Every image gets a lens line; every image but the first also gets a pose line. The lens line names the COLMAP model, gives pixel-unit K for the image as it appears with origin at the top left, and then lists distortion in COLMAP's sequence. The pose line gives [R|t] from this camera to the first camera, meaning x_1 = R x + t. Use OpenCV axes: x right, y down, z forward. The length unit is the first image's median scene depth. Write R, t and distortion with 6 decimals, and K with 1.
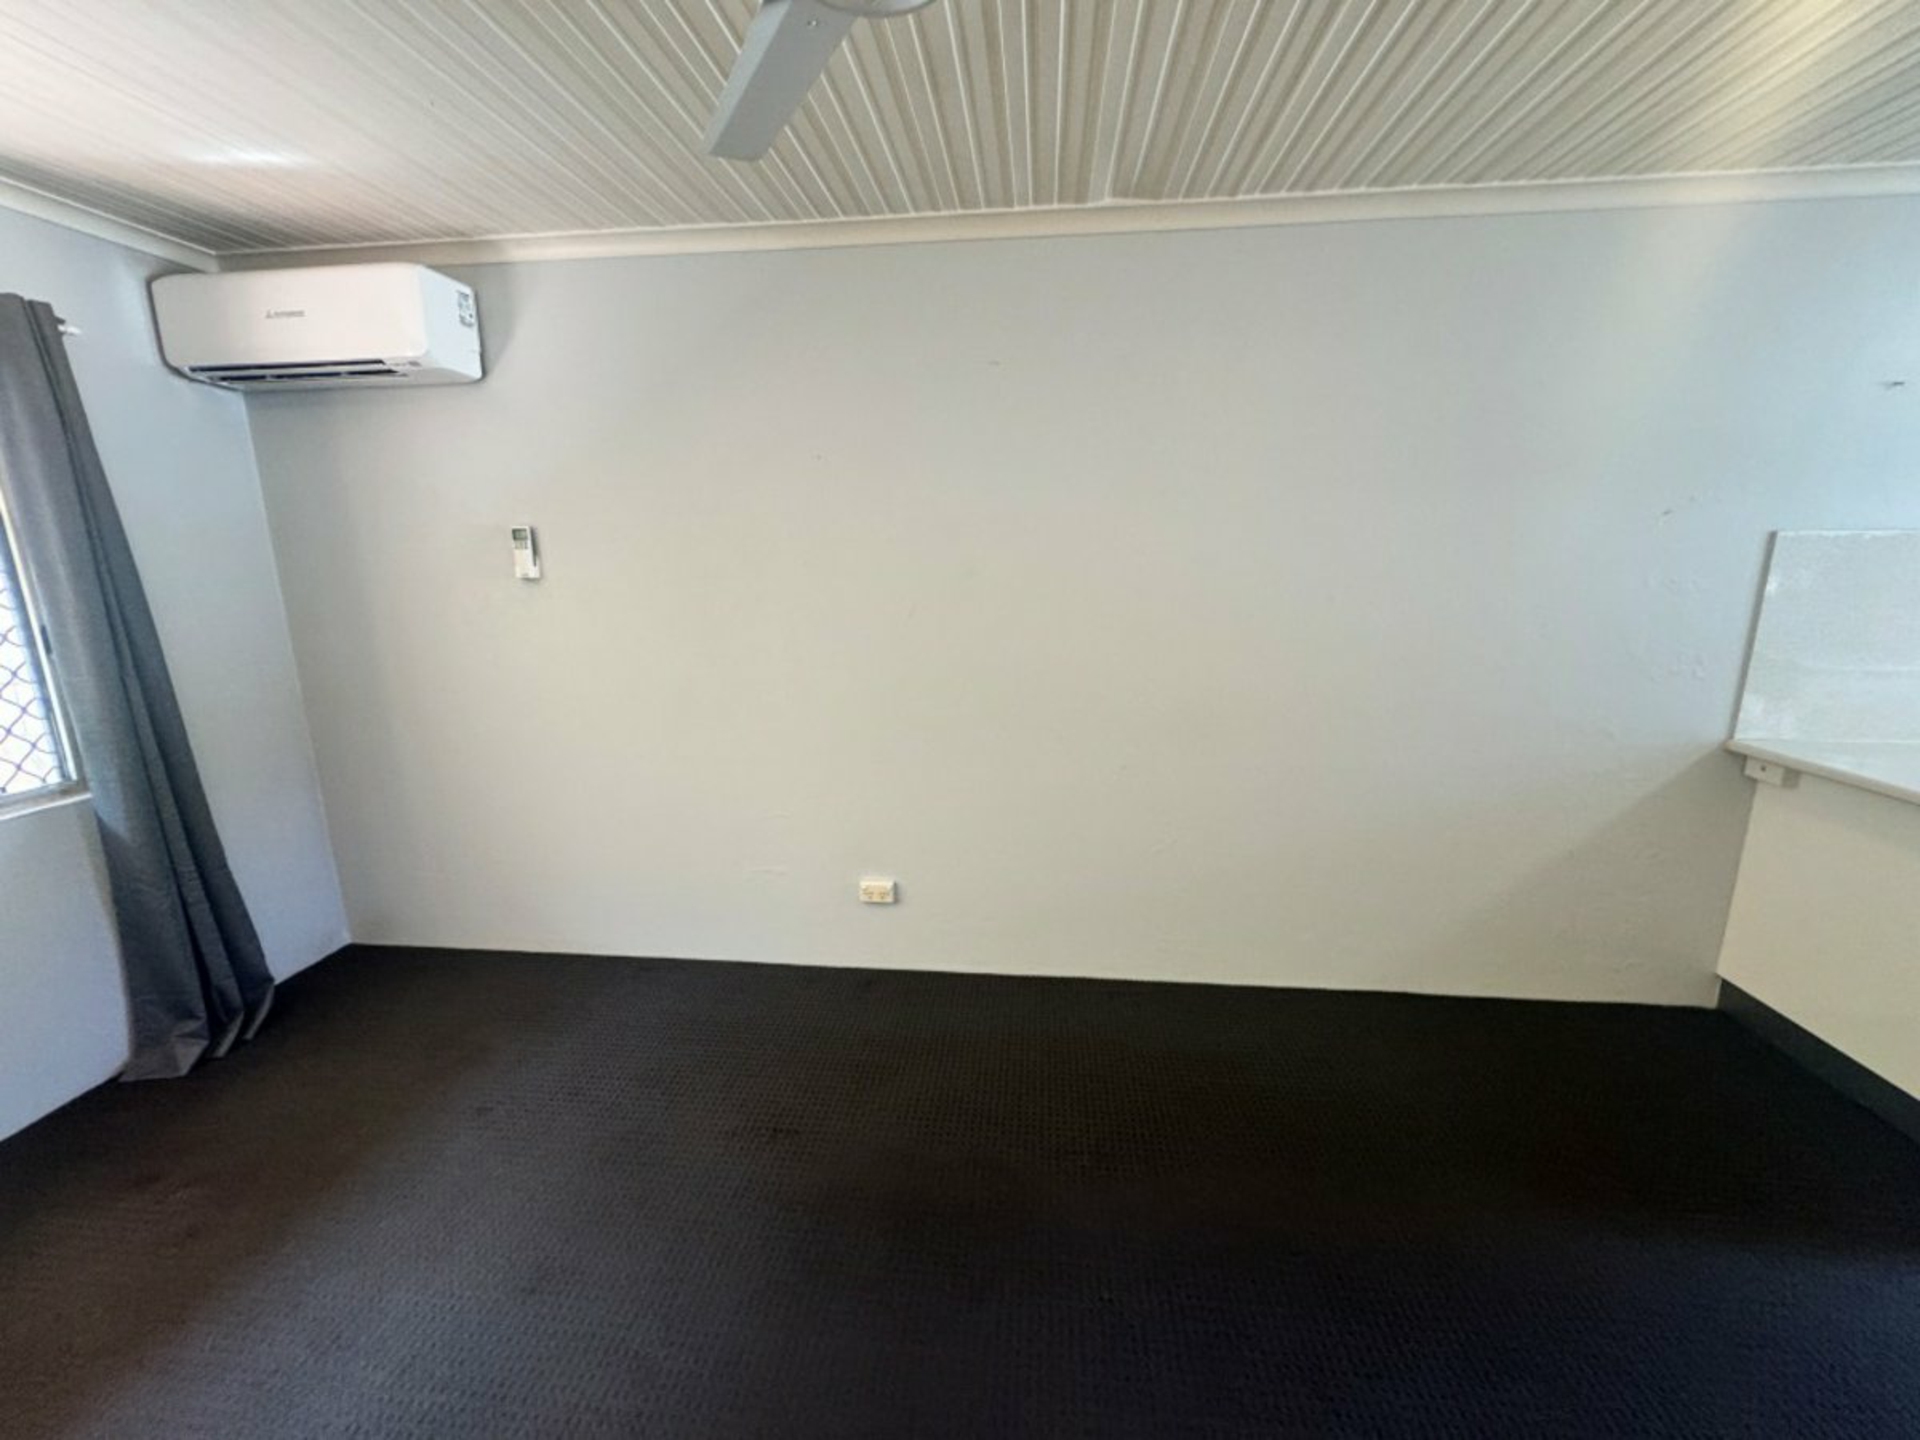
lens RADIAL K [[760.6, 0, 959.4], [0, 760.6, 715.0], [0, 0, 1]] dist [-0.002012, -0.000181]
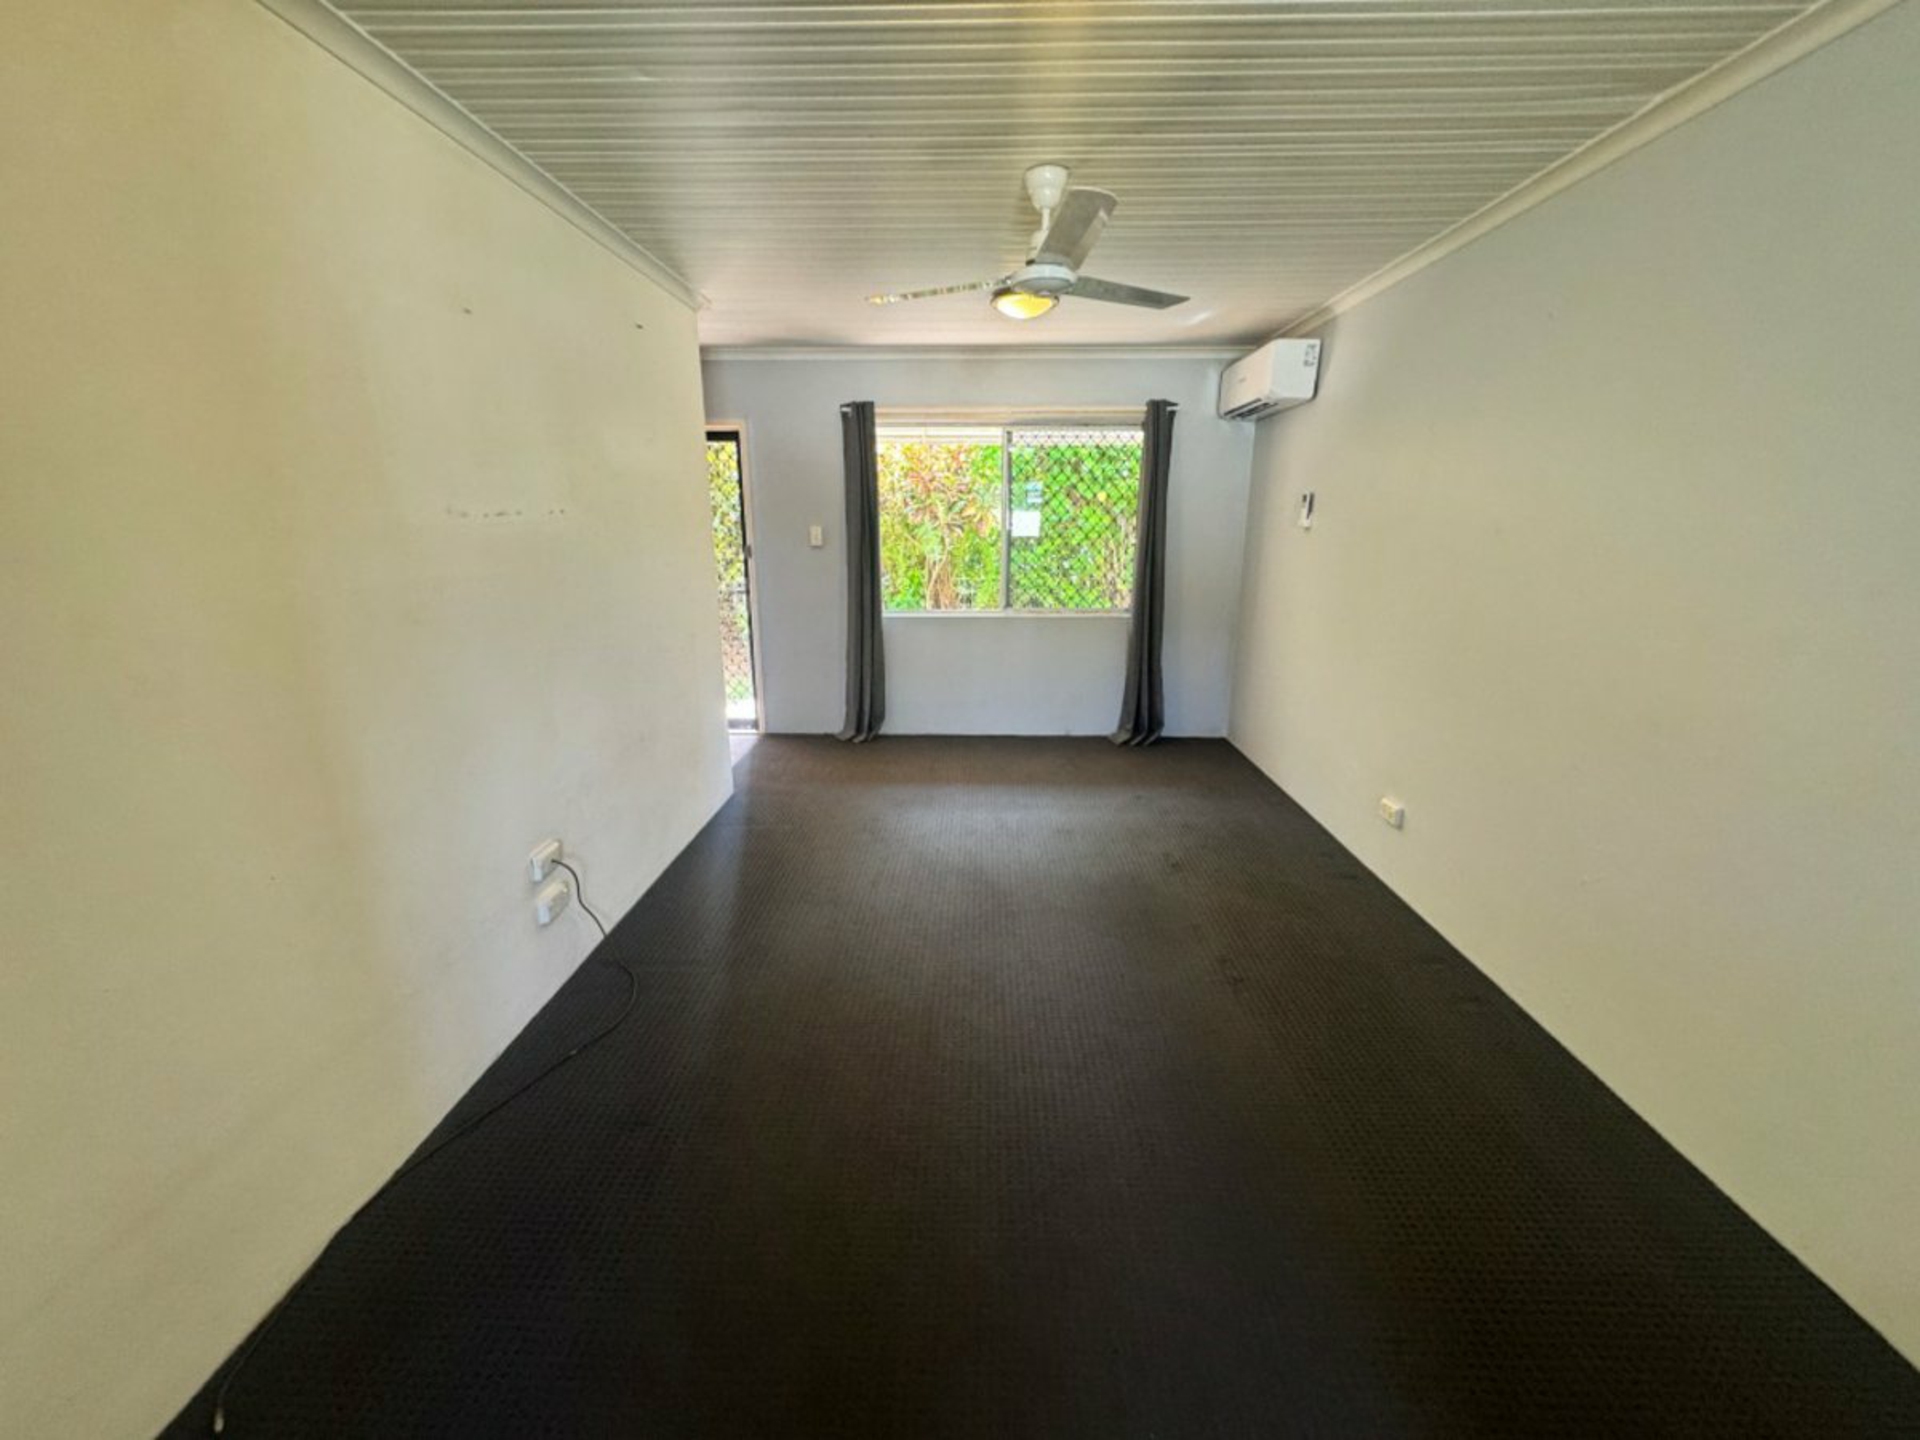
lens RADIAL K [[760.6, 0, 959.4], [0, 760.6, 715.0], [0, 0, 1]] dist [-0.002012, -0.000181]
pose [[0.075130, 0.262532, -0.961994, 1.010202], [-0.214573, 0.946377, 0.241512, -0.046822], [0.973814, 0.188273, 0.127434, 0.221793]]
